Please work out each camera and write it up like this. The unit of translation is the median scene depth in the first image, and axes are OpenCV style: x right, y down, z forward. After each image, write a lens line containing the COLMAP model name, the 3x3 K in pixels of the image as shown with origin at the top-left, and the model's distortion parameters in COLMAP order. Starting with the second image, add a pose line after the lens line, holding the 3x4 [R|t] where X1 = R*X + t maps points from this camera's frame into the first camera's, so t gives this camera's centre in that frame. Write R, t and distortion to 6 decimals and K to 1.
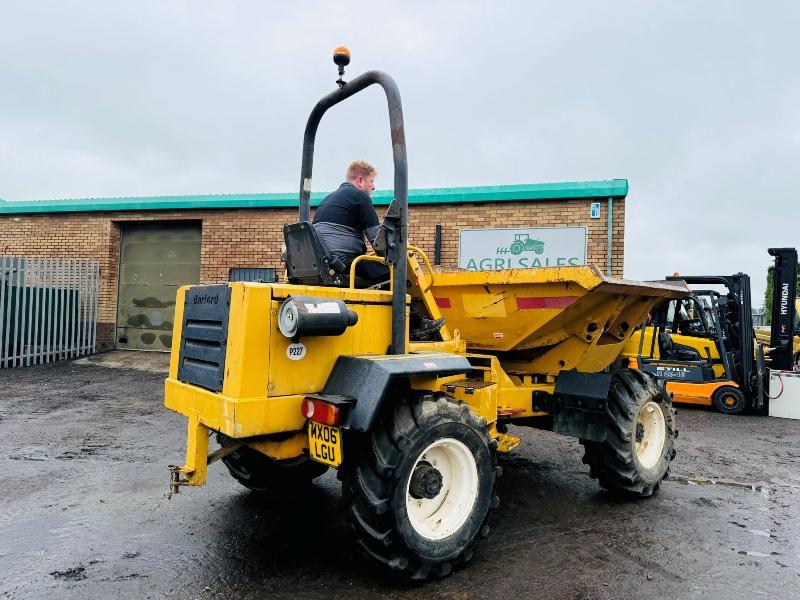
lens RADIAL K [[573.8, 0, 386.1], [0, 573.8, 308.5], [0, 0, 1]] dist [0.072394, -0.076881]
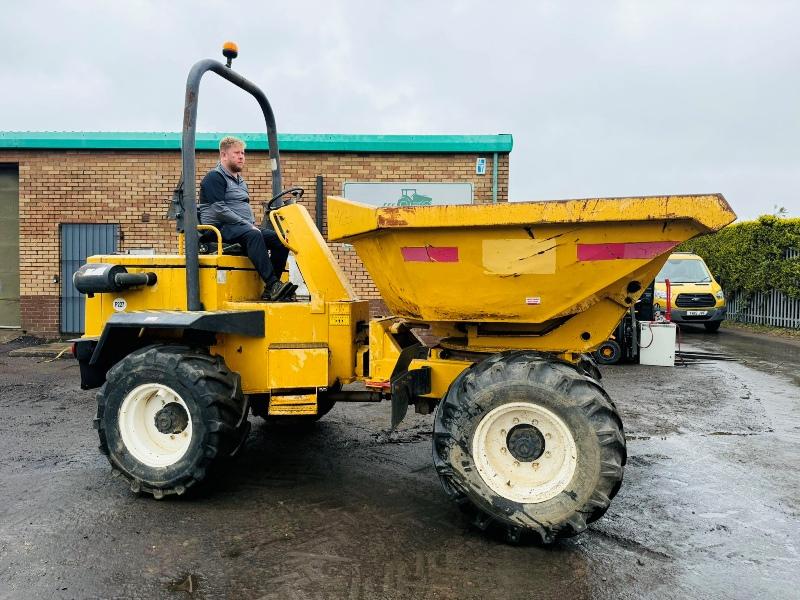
lens RADIAL K [[570.2, 0, 394.2], [0, 570.2, 309.5], [0, 0, 1]] dist [0.033406, -0.035847]
pose [[0.961125, -0.034981, 0.273889, -0.054237], [0.015184, 0.997137, 0.074071, -0.001186], [-0.275696, -0.067033, 0.958905, 0.098993]]
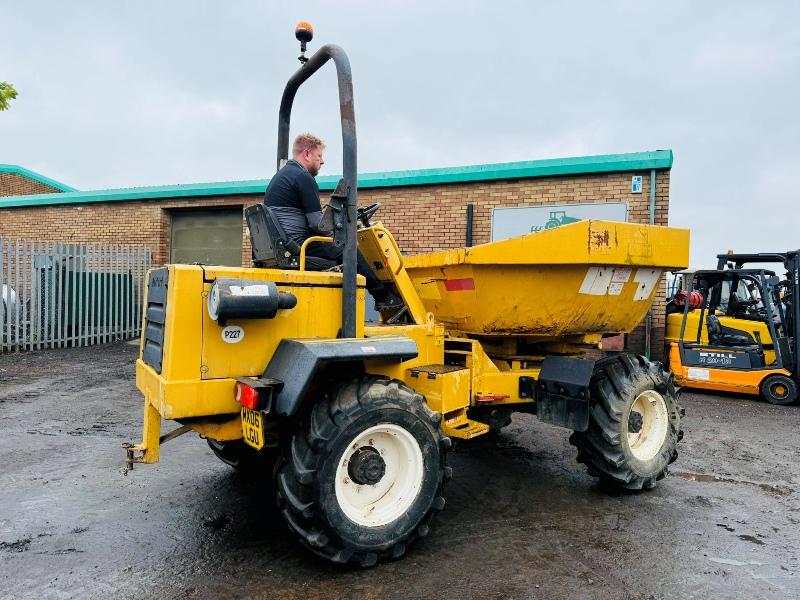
lens RADIAL K [[573.8, 0, 383.0], [0, 573.8, 304.9], [0, 0, 1]] dist [0.072394, -0.076881]
pose [[0.991749, -0.001322, -0.128184, 0.076249], [0.004451, 0.999699, 0.024126, 0.000228], [0.128114, -0.024498, 0.991457, 0.014999]]
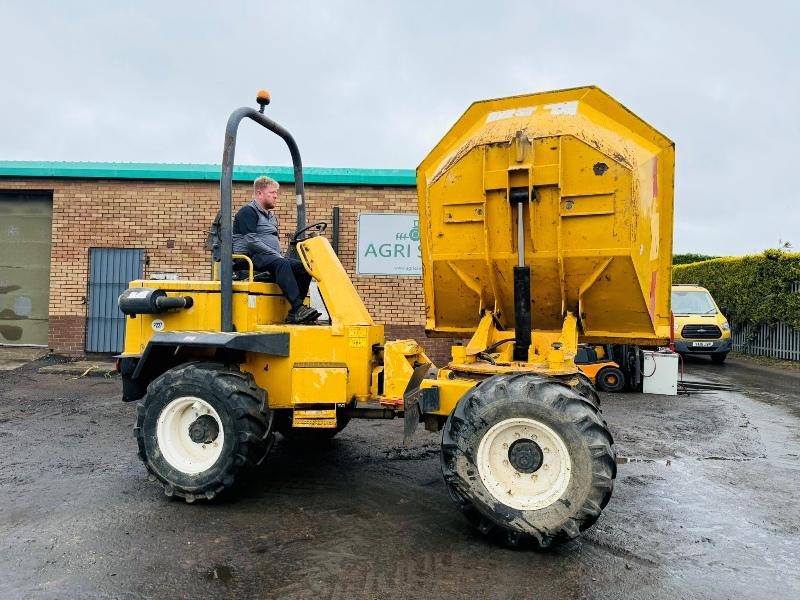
lens RADIAL K [[572.1, 0, 391.9], [0, 572.1, 311.0], [0, 0, 1]] dist [0.042458, -0.052760]
pose [[0.966795, -0.006379, 0.255474, -0.069539], [-0.001436, 0.999537, 0.030393, -0.002461], [-0.255550, -0.029750, 0.966338, 0.057974]]
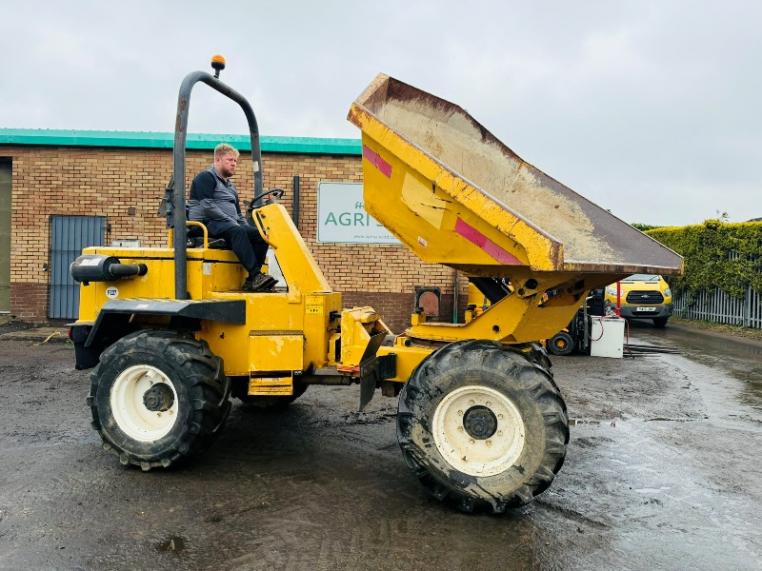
lens RADIAL K [[545.0, 0, 373.5], [0, 545.0, 293.4], [0, 0, 1]] dist [0.042458, -0.052760]
pose [[0.956734, -0.015124, 0.290569, -0.060575], [-0.002122, 0.998259, 0.058945, -0.002344], [-0.290955, -0.057012, 0.955037, 0.076827]]
